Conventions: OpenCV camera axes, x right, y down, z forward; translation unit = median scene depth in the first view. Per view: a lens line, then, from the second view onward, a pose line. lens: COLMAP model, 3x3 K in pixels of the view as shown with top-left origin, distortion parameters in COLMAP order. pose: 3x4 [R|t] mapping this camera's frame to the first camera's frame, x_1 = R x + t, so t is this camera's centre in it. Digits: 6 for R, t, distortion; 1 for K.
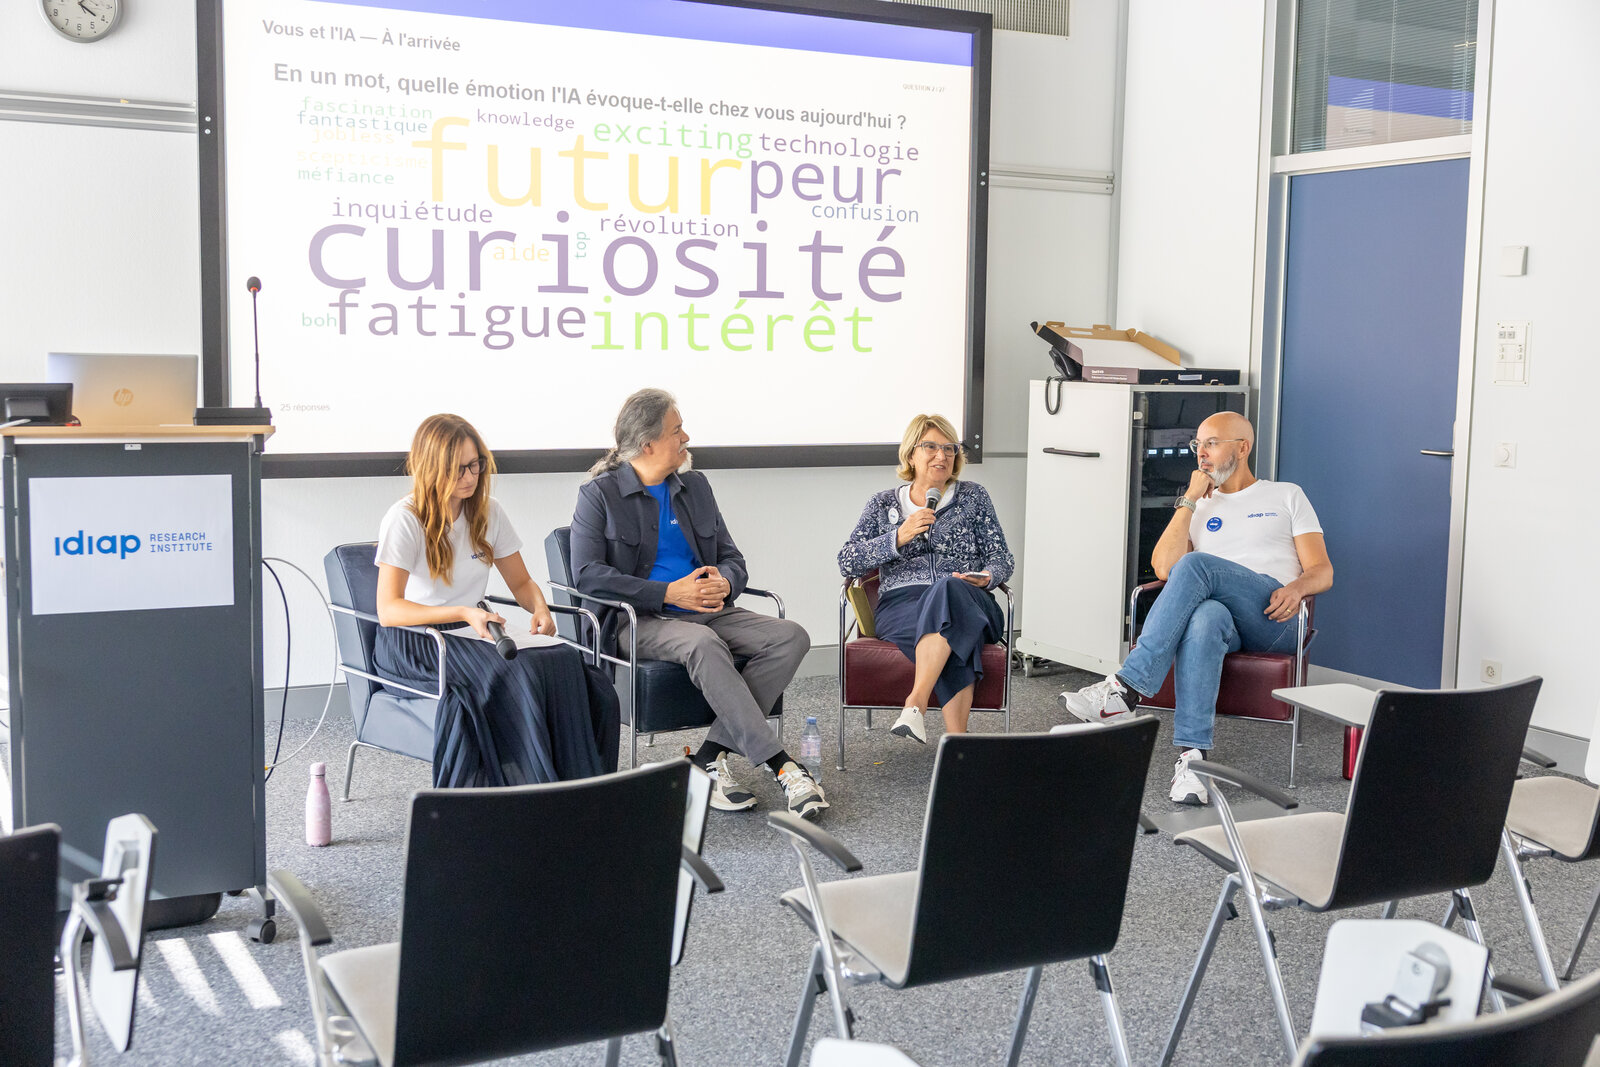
lens RADIAL K [[1766.1, 0, 800.4], [0, 1766.1, 526.0], [0, 0, 1]] dist [-0.056187, 0.000000]
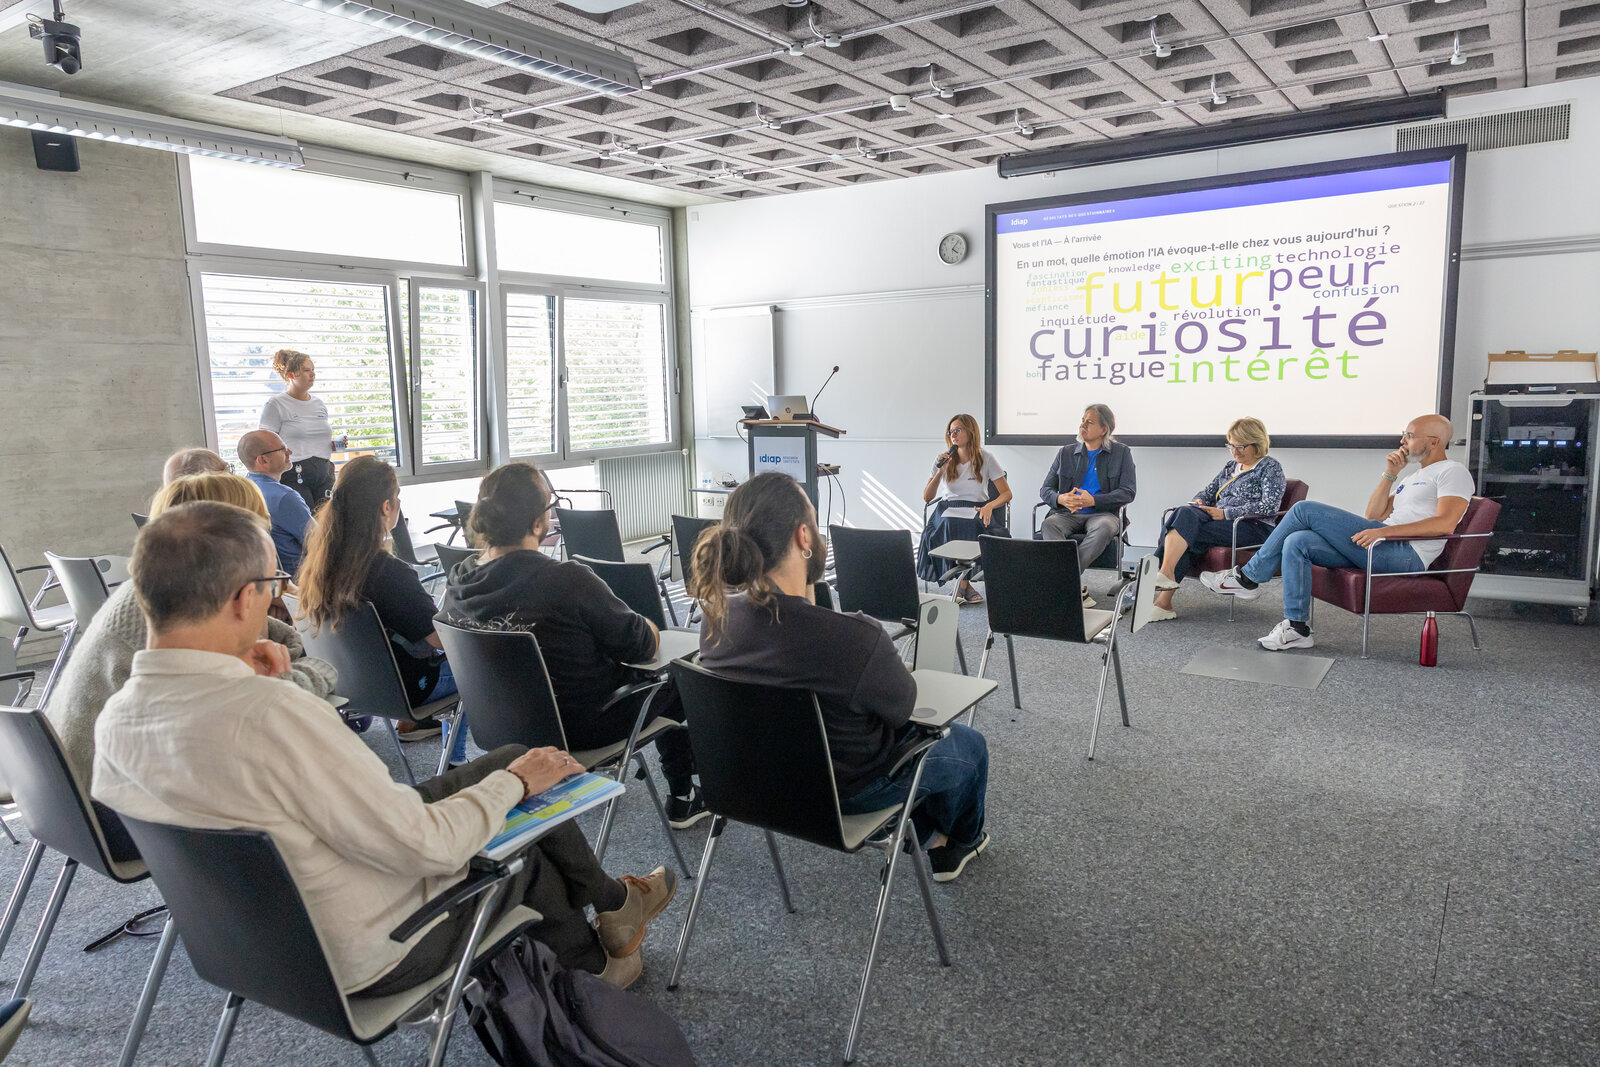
lens RADIAL K [[1015.3, 0, 793.6], [0, 1015.3, 527.8], [0, 0, 1]] dist [-0.001909, -0.013718]
pose [[0.461562, 0.093320, -0.882186, 0.692040], [-0.055624, 0.995539, 0.076208, -0.004071], [0.885362, 0.013896, 0.464694, 0.125091]]
